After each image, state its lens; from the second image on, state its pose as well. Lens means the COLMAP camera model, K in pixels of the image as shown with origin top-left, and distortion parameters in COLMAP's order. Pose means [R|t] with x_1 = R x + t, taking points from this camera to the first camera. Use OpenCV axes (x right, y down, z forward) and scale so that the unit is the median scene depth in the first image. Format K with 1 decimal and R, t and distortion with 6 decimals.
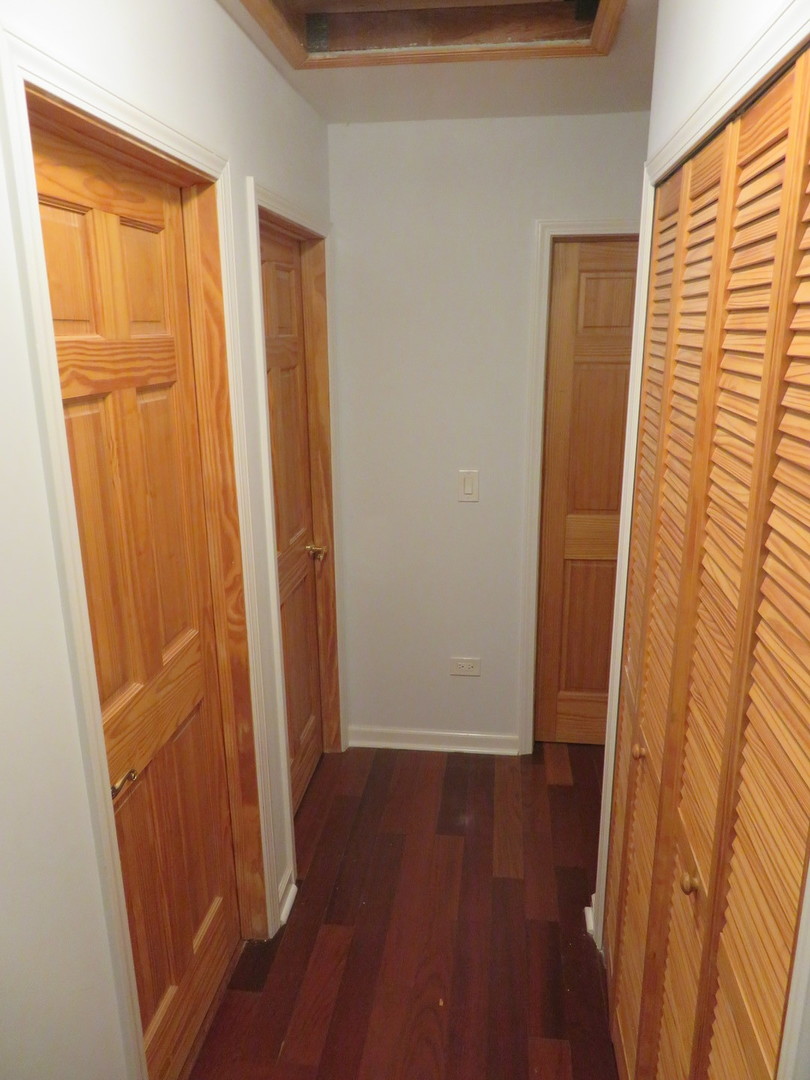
lens RADIAL K [[764.8, 0, 409.8], [0, 764.8, 537.7], [0, 0, 1]] dist [-0.014551, 0.000041]
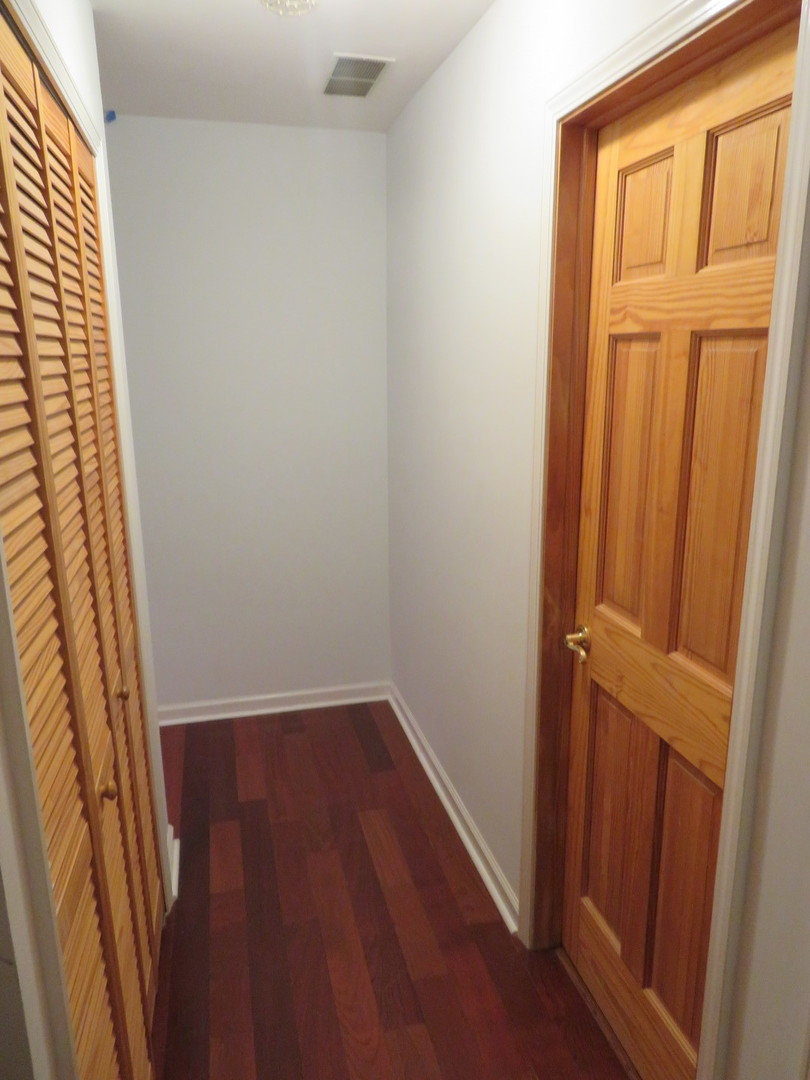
lens RADIAL K [[764.8, 0, 409.8], [0, 764.8, 537.7], [0, 0, 1]] dist [-0.014551, 0.000041]
pose [[-0.930822, 0.100085, -0.351501, 0.290286], [-0.082372, 0.879573, 0.468578, -0.394410], [0.356069, 0.465117, -0.810482, 1.813566]]
